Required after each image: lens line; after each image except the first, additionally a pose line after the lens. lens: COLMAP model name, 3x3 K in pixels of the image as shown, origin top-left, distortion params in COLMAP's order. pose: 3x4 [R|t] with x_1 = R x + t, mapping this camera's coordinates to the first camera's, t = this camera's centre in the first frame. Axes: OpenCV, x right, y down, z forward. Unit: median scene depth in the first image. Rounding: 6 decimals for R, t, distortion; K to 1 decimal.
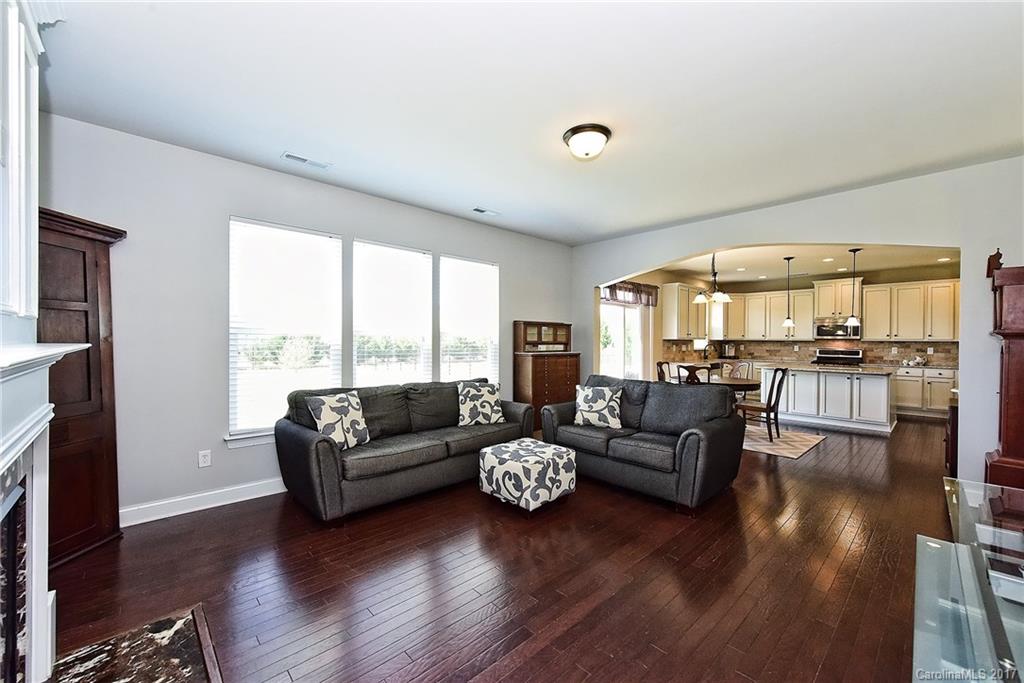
lens RADIAL K [[408.8, 0, 512.0], [0, 408.8, 341.5], [0, 0, 1]] dist [0.000281, -0.000153]
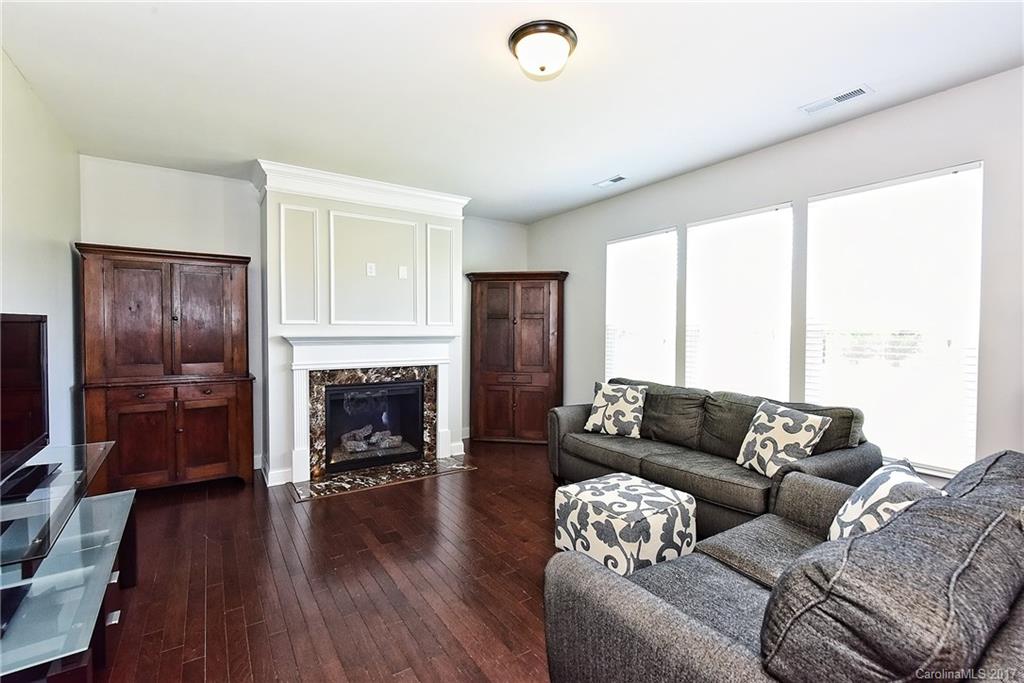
lens RADIAL K [[469.4, 0, 512.0], [0, 469.4, 341.5], [0, 0, 1]] dist [0.000123, -0.000344]
pose [[-0.176564, 0.018287, -0.984119, 0.340364], [-0.011865, 0.999715, 0.020706, -0.002511], [0.984218, 0.015333, -0.176297, 0.379409]]
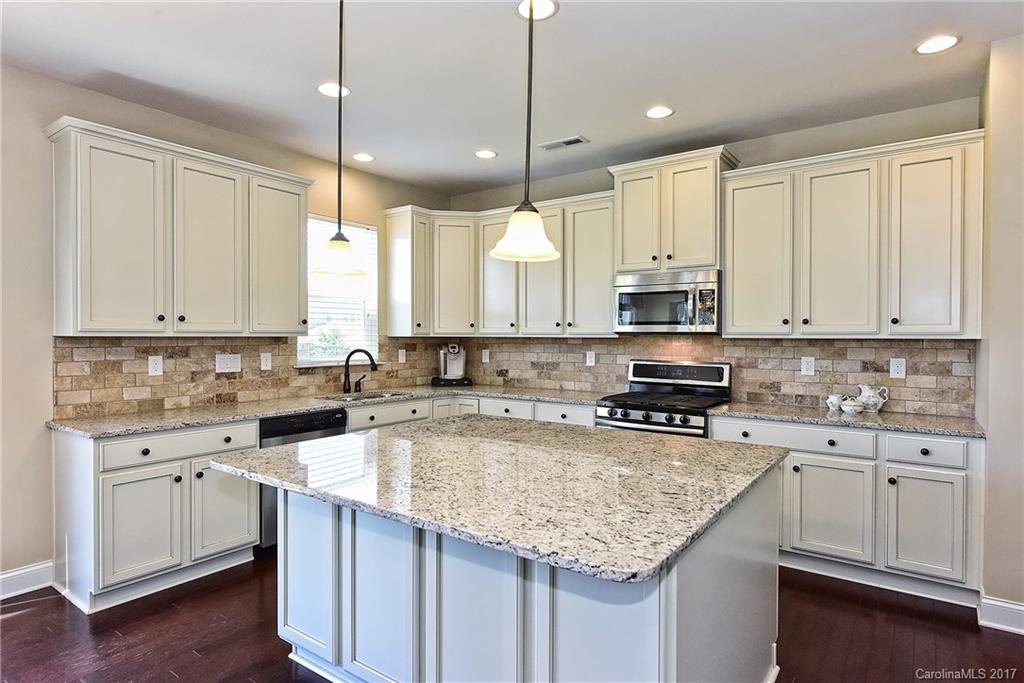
lens RADIAL K [[563.5, 0, 512.0], [0, 563.5, 341.5], [0, 0, 1]] dist [0.003724, -0.000714]
pose [[0.982491, -0.006015, 0.186213, 0.611920], [0.005159, 0.999974, 0.005079, -0.002170], [-0.186238, -0.004029, 0.982496, 0.590772]]
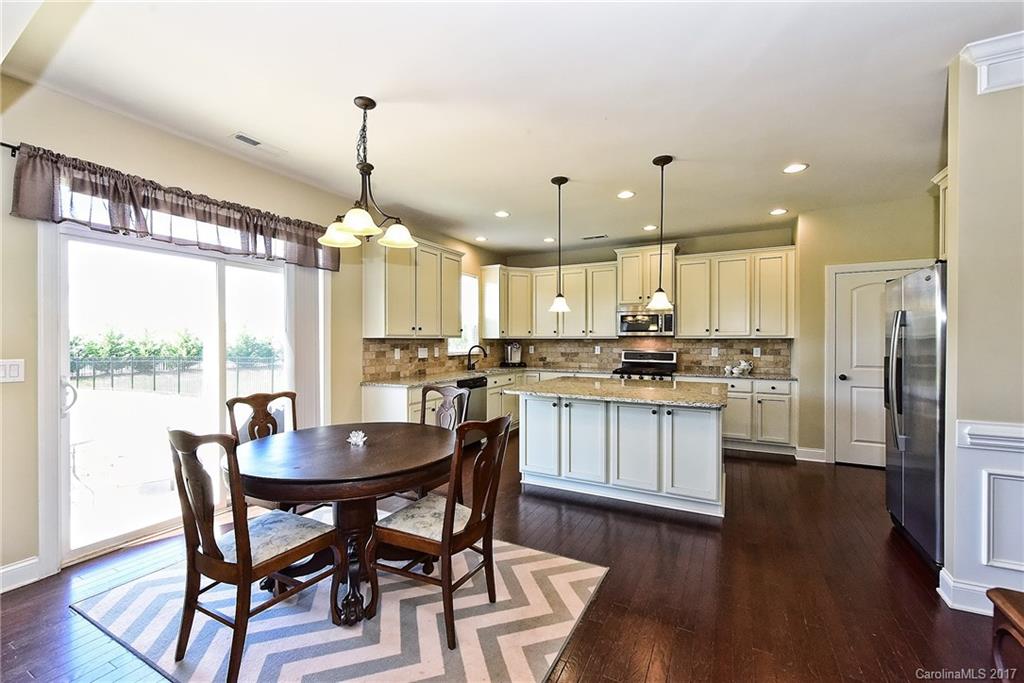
lens RADIAL K [[419.3, 0, 512.0], [0, 419.3, 341.5], [0, 0, 1]] dist [0.001923, 0.000096]
pose [[0.944788, -0.008746, 0.327566, 0.382251], [0.008881, 0.999960, 0.001083, 0.000250], [-0.327563, 0.001886, 0.944828, 0.445078]]
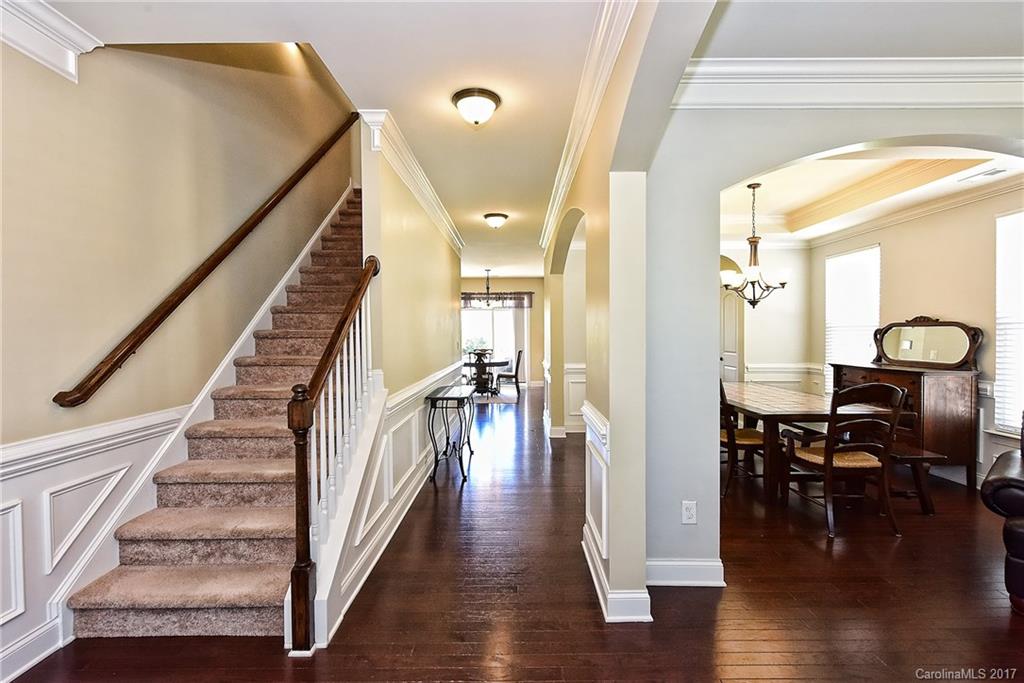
lens RADIAL K [[469.4, 0, 512.0], [0, 469.4, 341.5], [0, 0, 1]] dist [0.000123, -0.000344]
pose [[0.722789, 0.002508, -0.691064, 1.317363], [0.006423, 0.999926, 0.010348, 0.005116], [0.691039, -0.011918, 0.722719, -0.112200]]
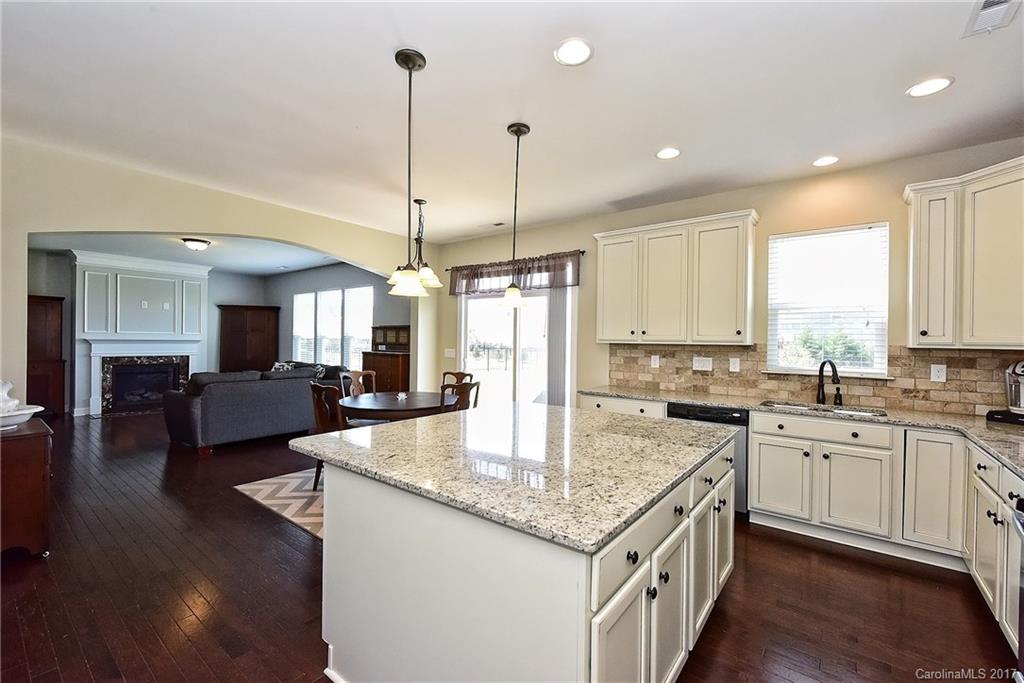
lens RADIAL K [[428.8, 0, 512.0], [0, 428.8, 341.5], [0, 0, 1]] dist [-0.000631, -0.000156]
pose [[0.151045, -0.002427, -0.988524, 0.926522], [-0.019067, 0.999804, -0.005368, -0.001681], [0.988343, 0.019659, 0.150969, 0.808938]]
